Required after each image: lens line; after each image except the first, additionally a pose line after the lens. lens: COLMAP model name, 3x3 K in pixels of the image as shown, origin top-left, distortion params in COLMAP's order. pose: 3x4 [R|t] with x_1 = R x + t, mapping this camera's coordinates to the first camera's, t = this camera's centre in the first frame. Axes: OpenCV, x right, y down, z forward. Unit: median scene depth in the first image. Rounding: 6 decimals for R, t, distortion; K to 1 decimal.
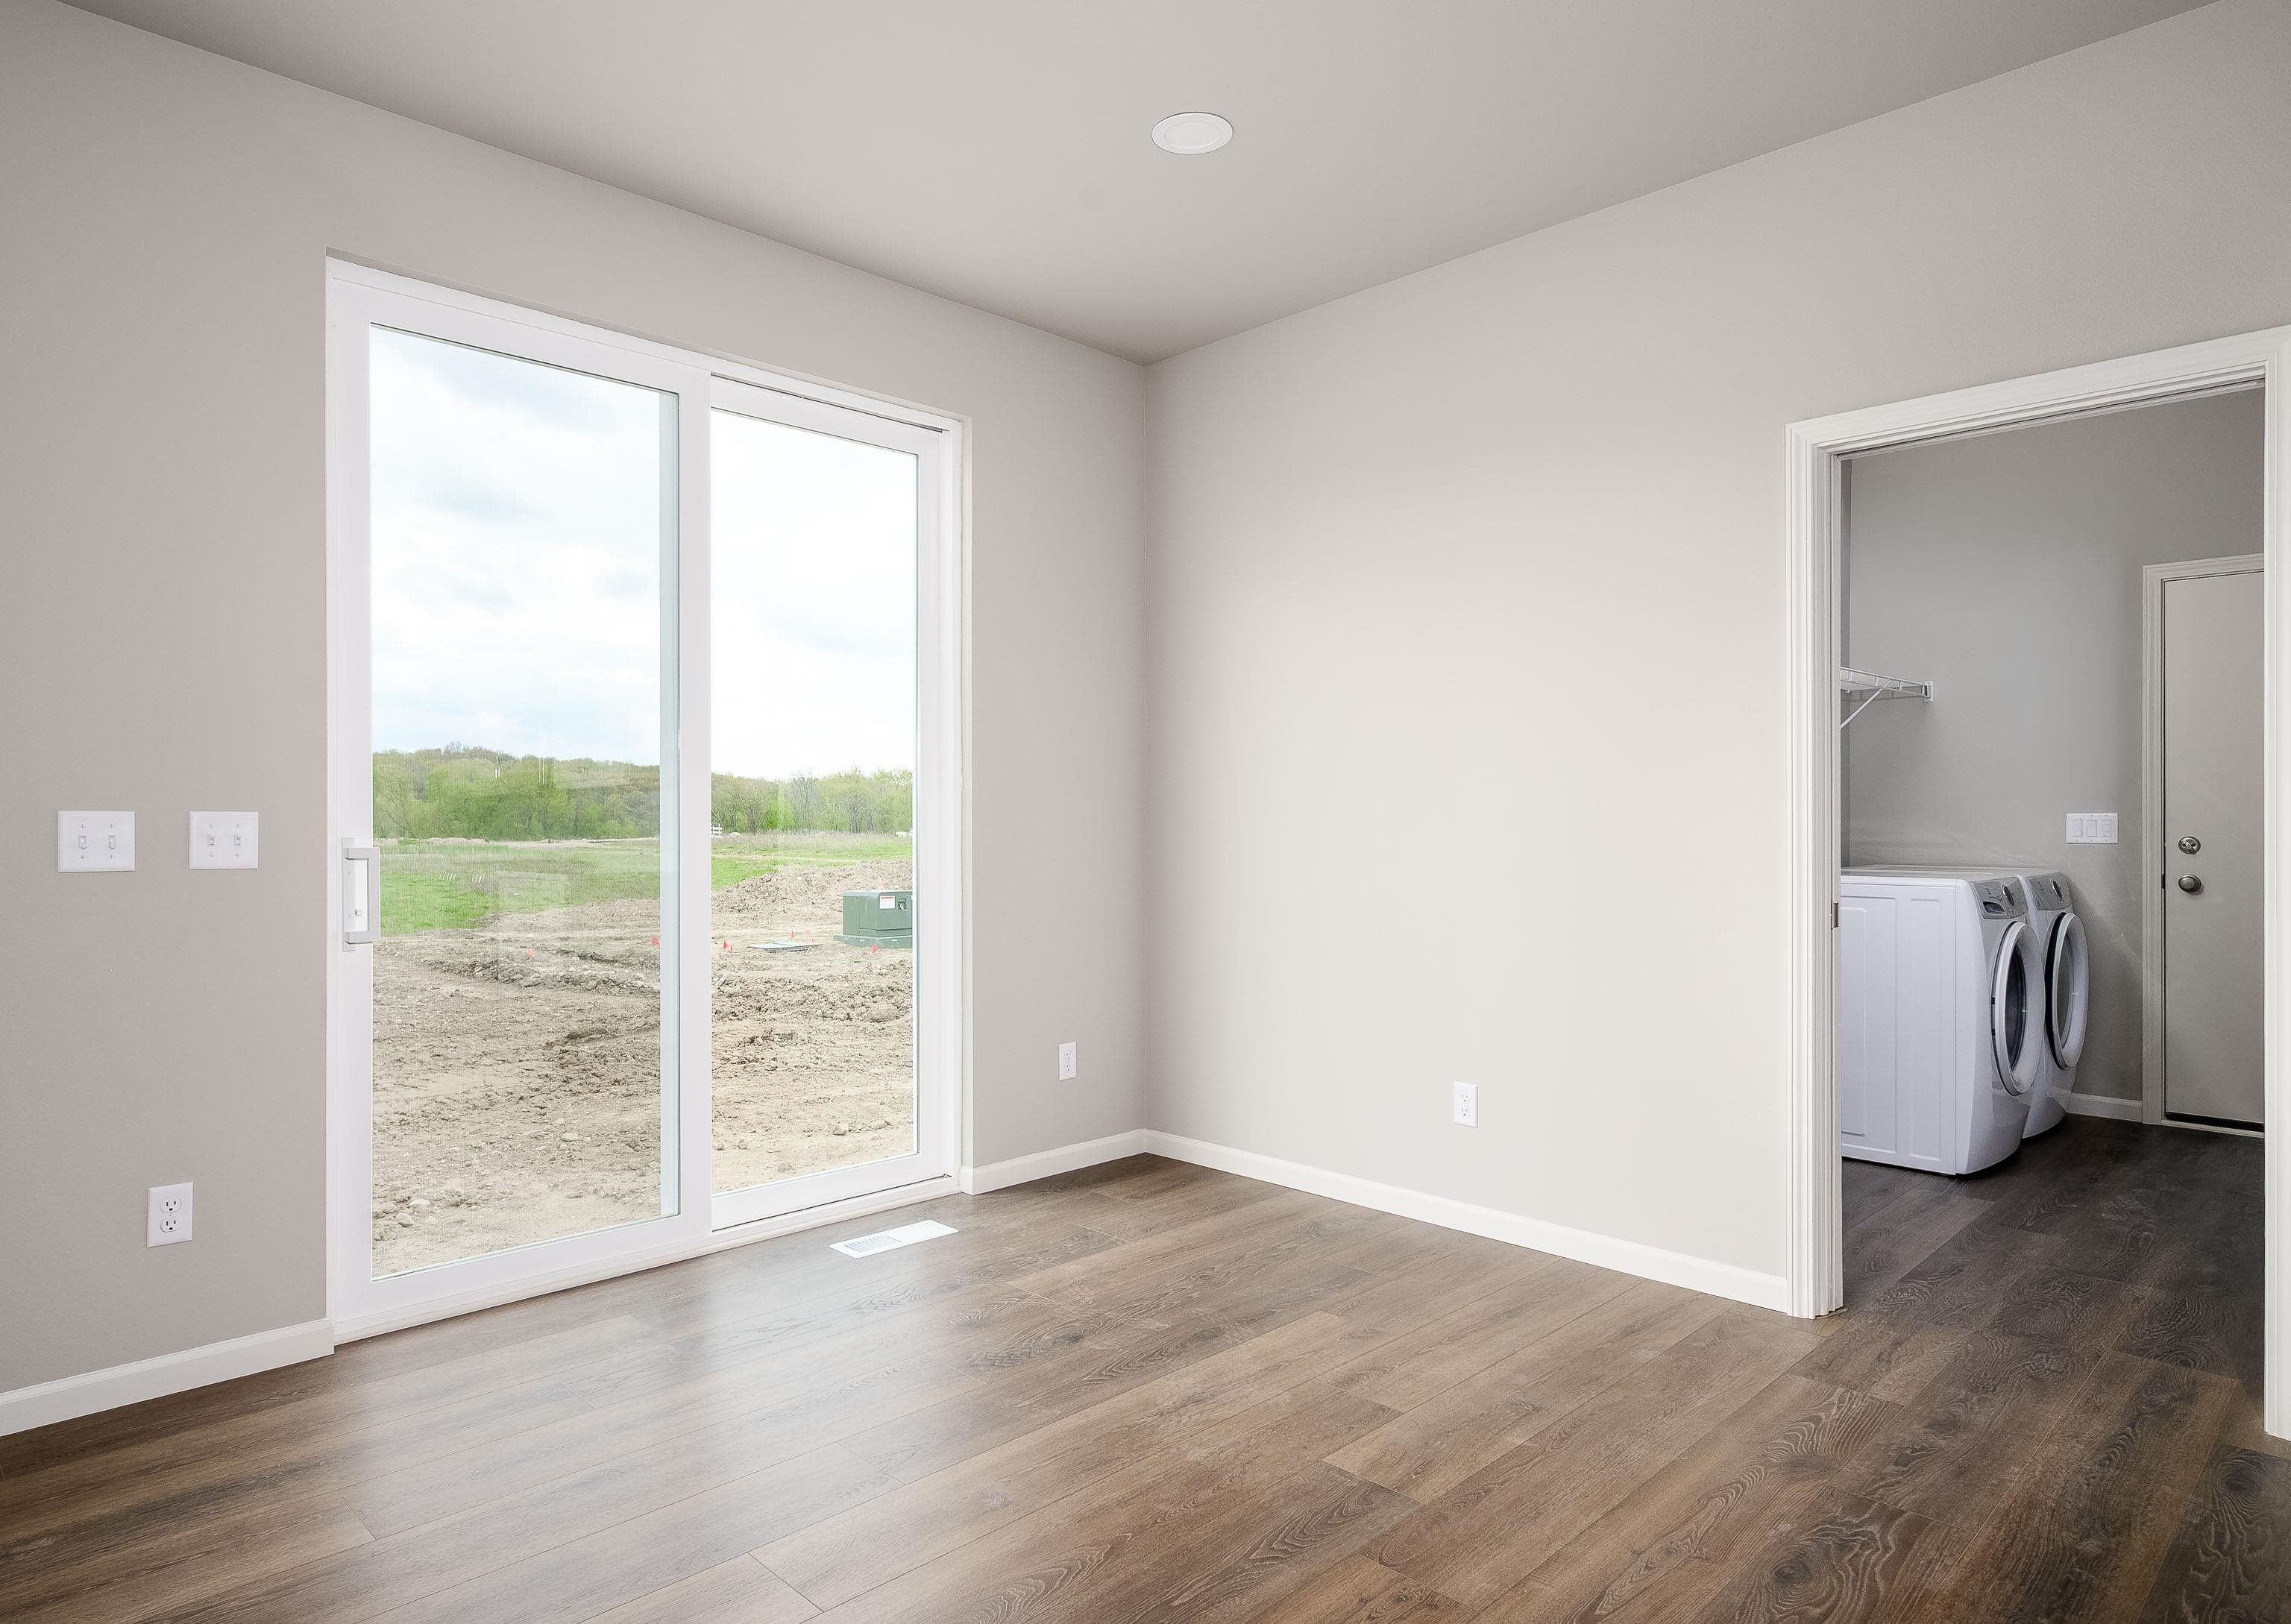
lens RADIAL K [[1354.2, 0, 1136.5], [0, 1354.2, 819.9], [0, 0, 1]] dist [-0.003551, -0.001051]
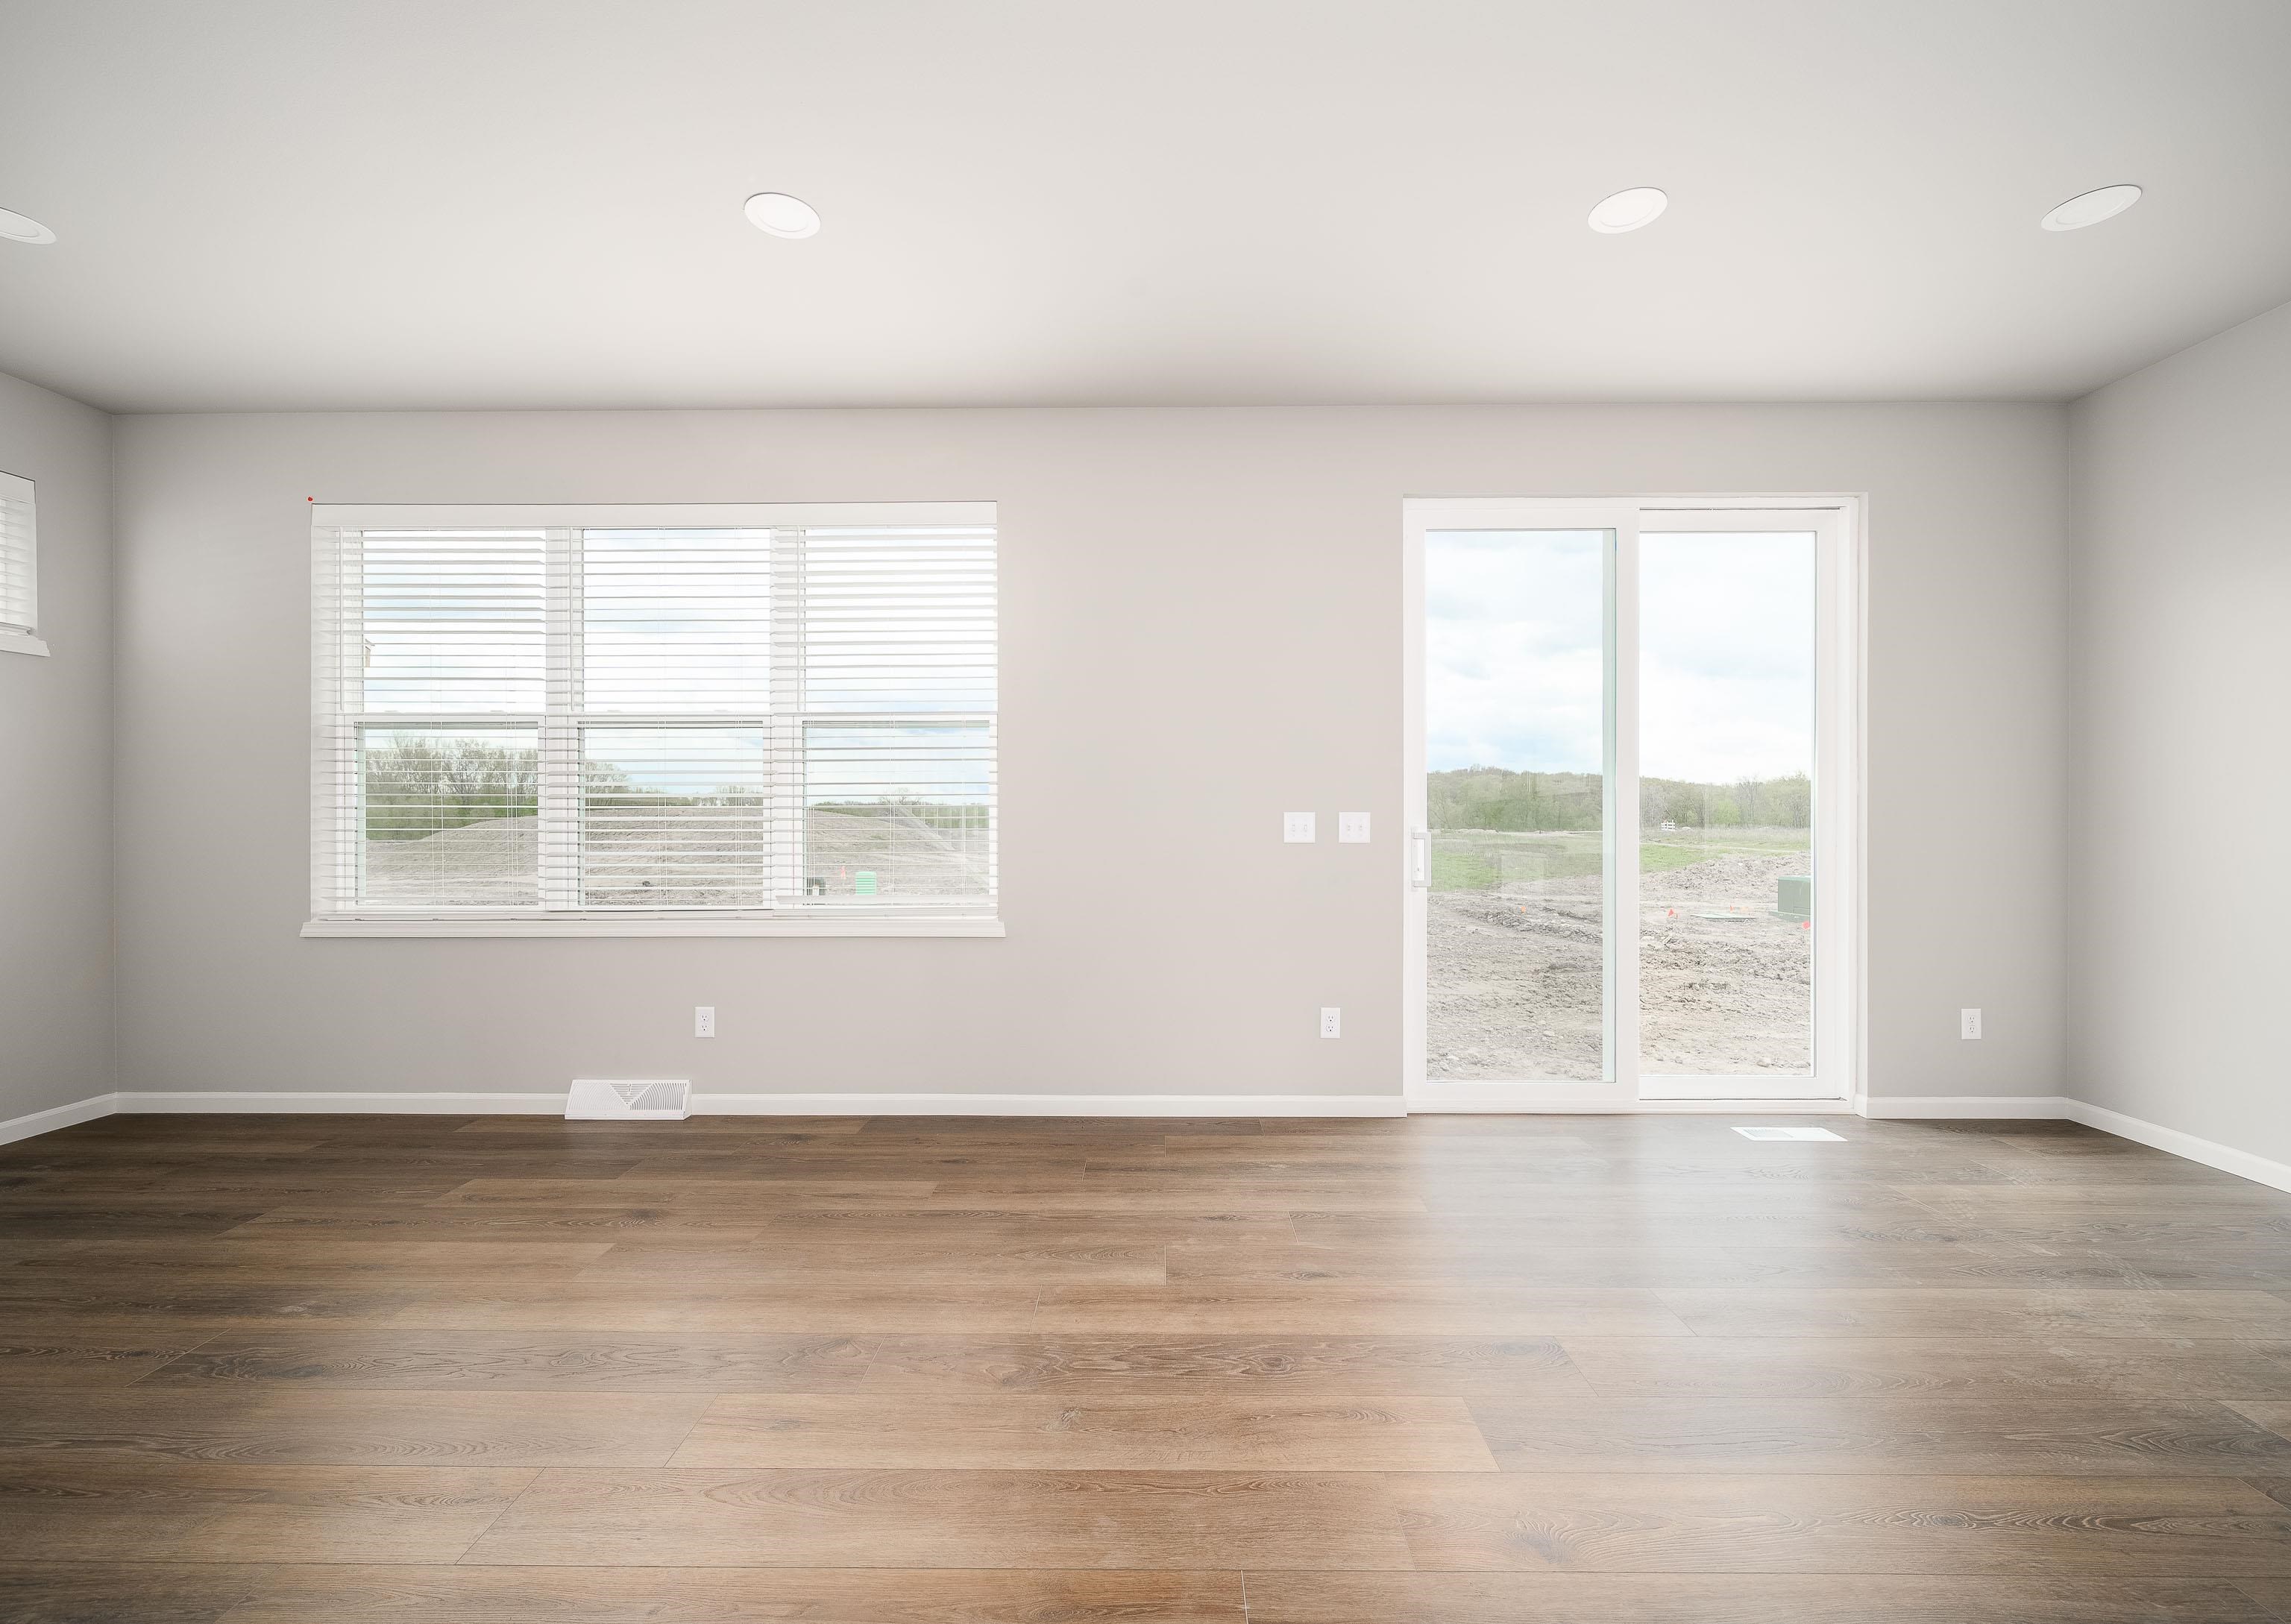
lens RADIAL K [[961.4, 0, 1138.7], [0, 961.4, 813.7], [0, 0, 1]] dist [0.004085, -0.000158]
pose [[0.693929, -0.002049, -0.720041, 0.063138], [-0.000332, 0.999995, -0.003166, 0.000139], [0.720044, 0.002436, 0.693924, -0.115088]]
